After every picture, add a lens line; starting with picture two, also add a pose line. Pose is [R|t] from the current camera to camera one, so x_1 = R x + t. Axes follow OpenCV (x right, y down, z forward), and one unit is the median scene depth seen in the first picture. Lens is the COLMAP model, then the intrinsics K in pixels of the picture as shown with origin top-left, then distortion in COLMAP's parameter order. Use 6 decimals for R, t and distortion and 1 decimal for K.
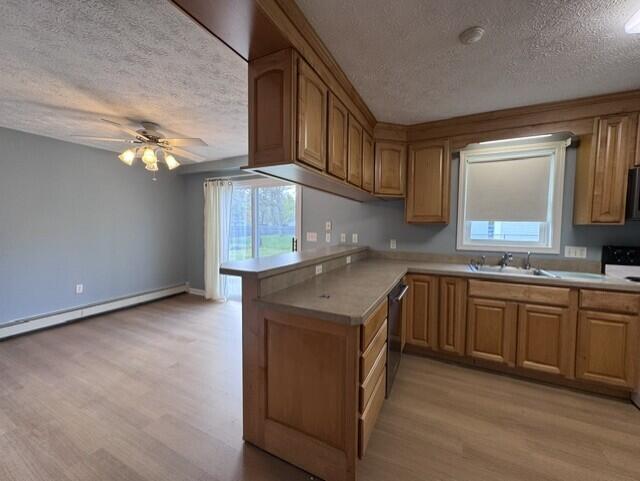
lens RADIAL K [[255.9, 0, 320.0], [0, 255.9, 240.5], [0, 0, 1]] dist [-0.003907, -0.000078]
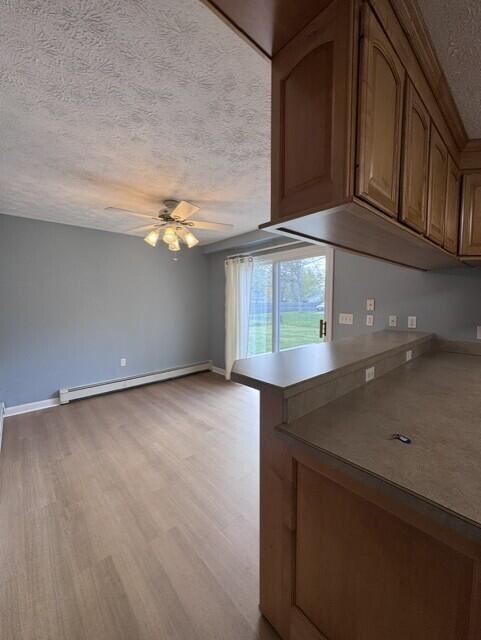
lens RADIAL K [[255.9, 0, 240.5], [0, 255.9, 320.0], [0, 0, 1]] dist [-0.003907, -0.000078]
pose [[0.928003, 0.013720, -0.372320, -0.056428], [-0.008598, 0.999844, 0.015415, -0.027522], [0.372473, -0.011104, 0.927977, 0.195358]]
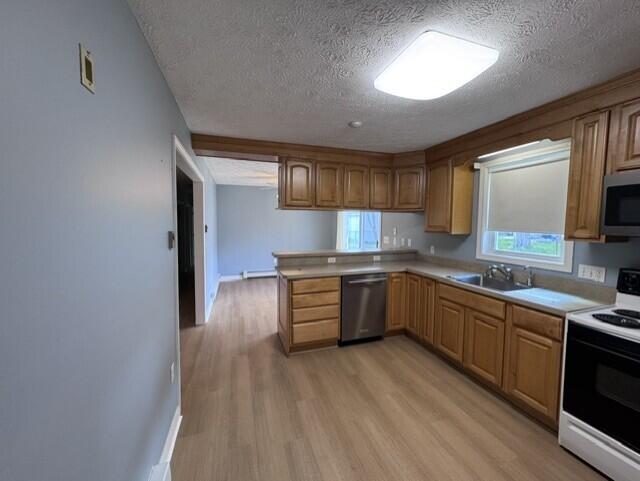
lens RADIAL K [[255.9, 0, 320.0], [0, 255.9, 240.5], [0, 0, 1]] dist [-0.003907, -0.000078]
pose [[0.704855, 0.046356, -0.707836, 0.889338], [-0.042159, 0.998836, 0.023432, -0.037653], [0.708098, 0.013326, 0.705988, -0.184589]]
